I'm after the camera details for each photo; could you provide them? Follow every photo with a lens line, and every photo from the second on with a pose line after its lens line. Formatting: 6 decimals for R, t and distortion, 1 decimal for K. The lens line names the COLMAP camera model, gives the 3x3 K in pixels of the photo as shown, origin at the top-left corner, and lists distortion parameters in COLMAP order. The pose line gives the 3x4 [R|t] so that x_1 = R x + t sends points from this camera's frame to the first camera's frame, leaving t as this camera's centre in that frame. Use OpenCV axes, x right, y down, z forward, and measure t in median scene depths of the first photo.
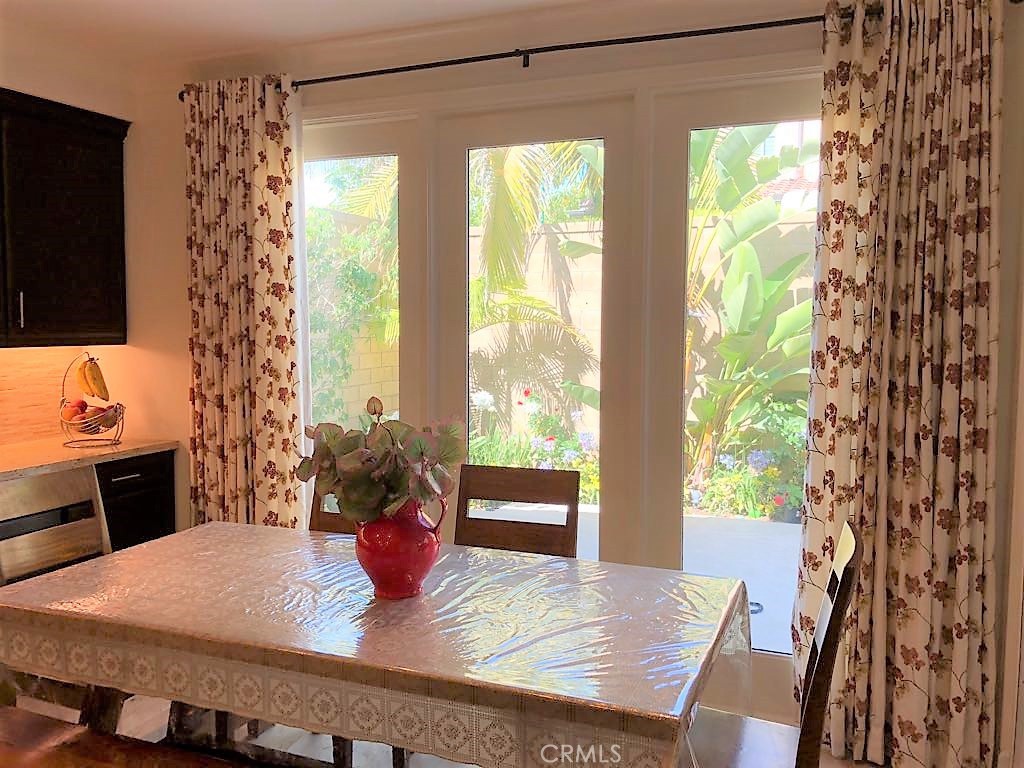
lens RADIAL K [[834.3, 0, 517.4], [0, 834.3, 372.9], [0, 0, 1]] dist [0.034365, -0.049396]
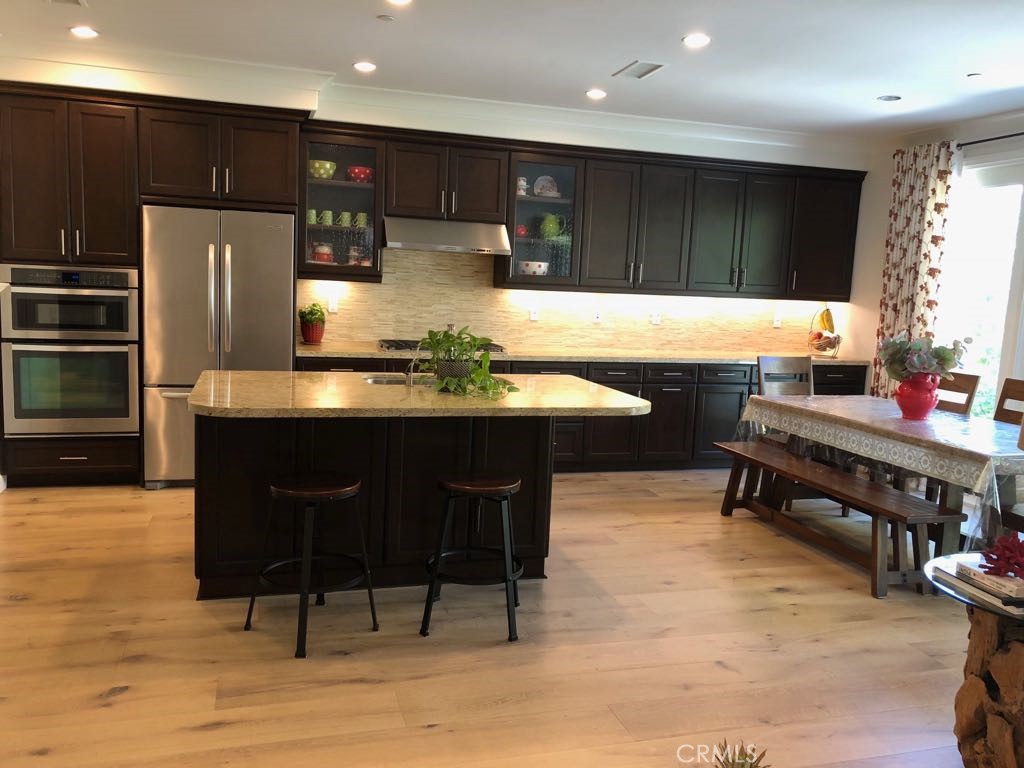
lens RADIAL K [[834.3, 0, 519.3], [0, 834.3, 393.2], [0, 0, 1]] dist [0.034365, -0.049396]
pose [[0.634668, 0.129315, -0.761889, 0.482040], [-0.088194, 0.991579, 0.094833, 0.051900], [0.767736, 0.007007, 0.640728, -0.677445]]
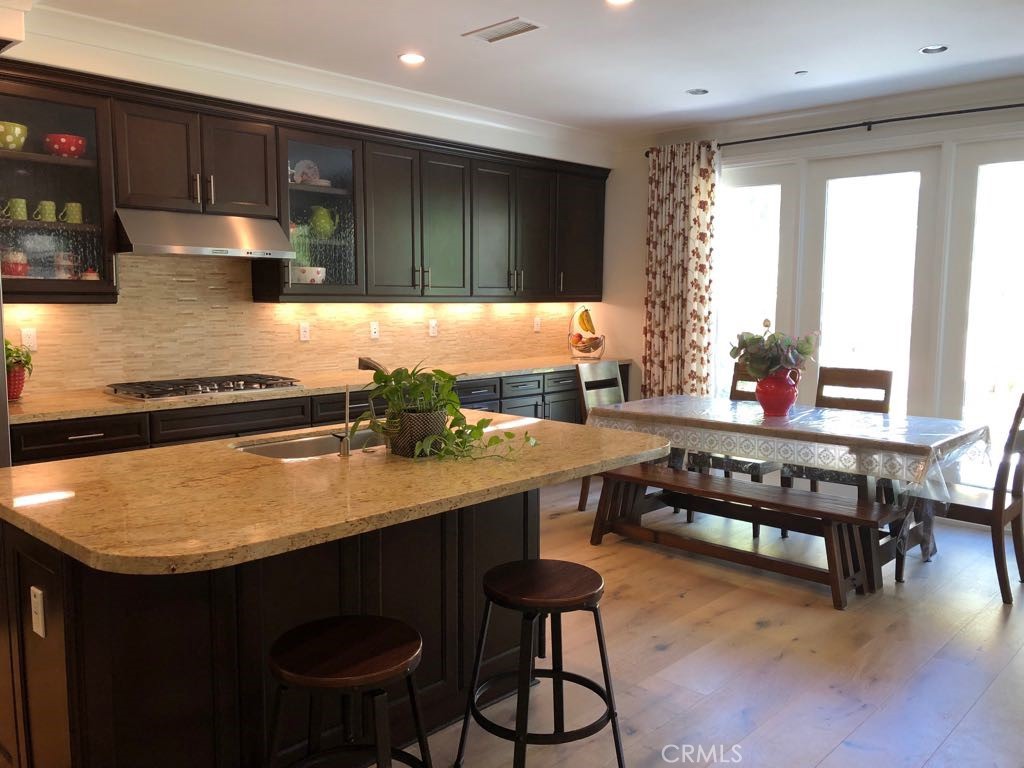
lens RADIAL K [[834.3, 0, 512.2], [0, 834.3, 389.9], [0, 0, 1]] dist [0.034365, -0.049396]
pose [[0.934446, 0.041271, -0.353705, -0.036635], [-0.022402, 0.998107, 0.057278, 0.057177], [0.355400, -0.045599, 0.933602, -0.717464]]
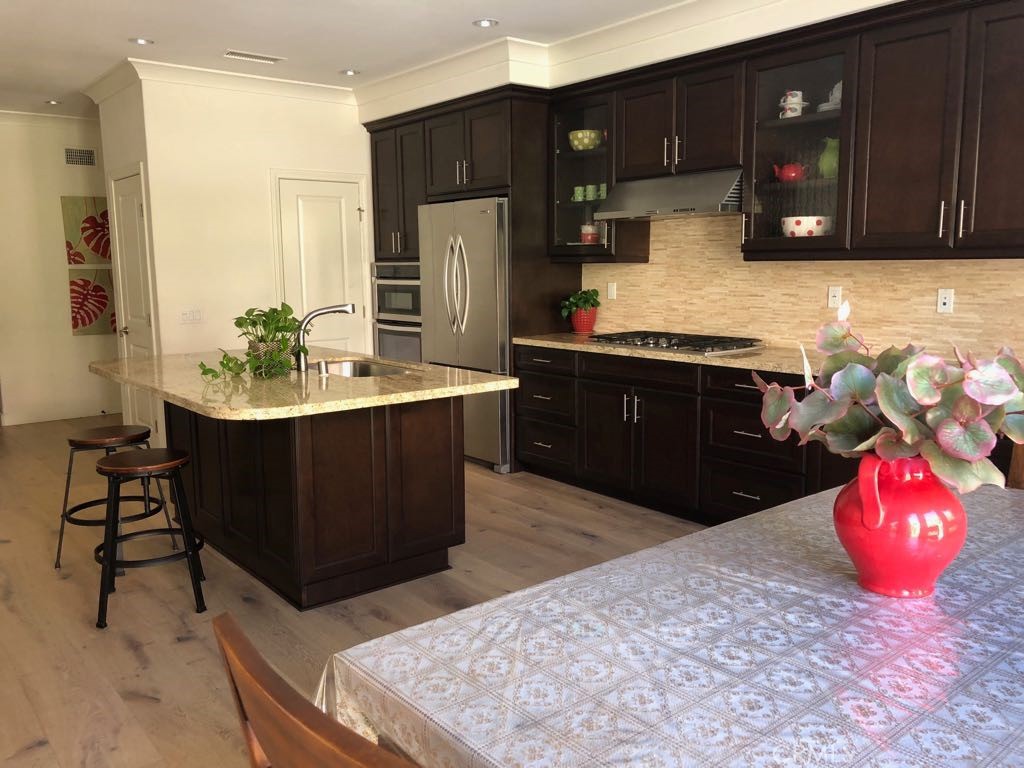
lens RADIAL K [[834.3, 0, 504.3], [0, 834.3, 389.8], [0, 0, 1]] dist [0.034365, -0.049396]
pose [[-0.490279, 0.139793, -0.860282, 0.339424], [-0.035305, 0.983058, 0.179864, -0.016110], [0.870850, 0.118556, -0.477037, 0.647237]]
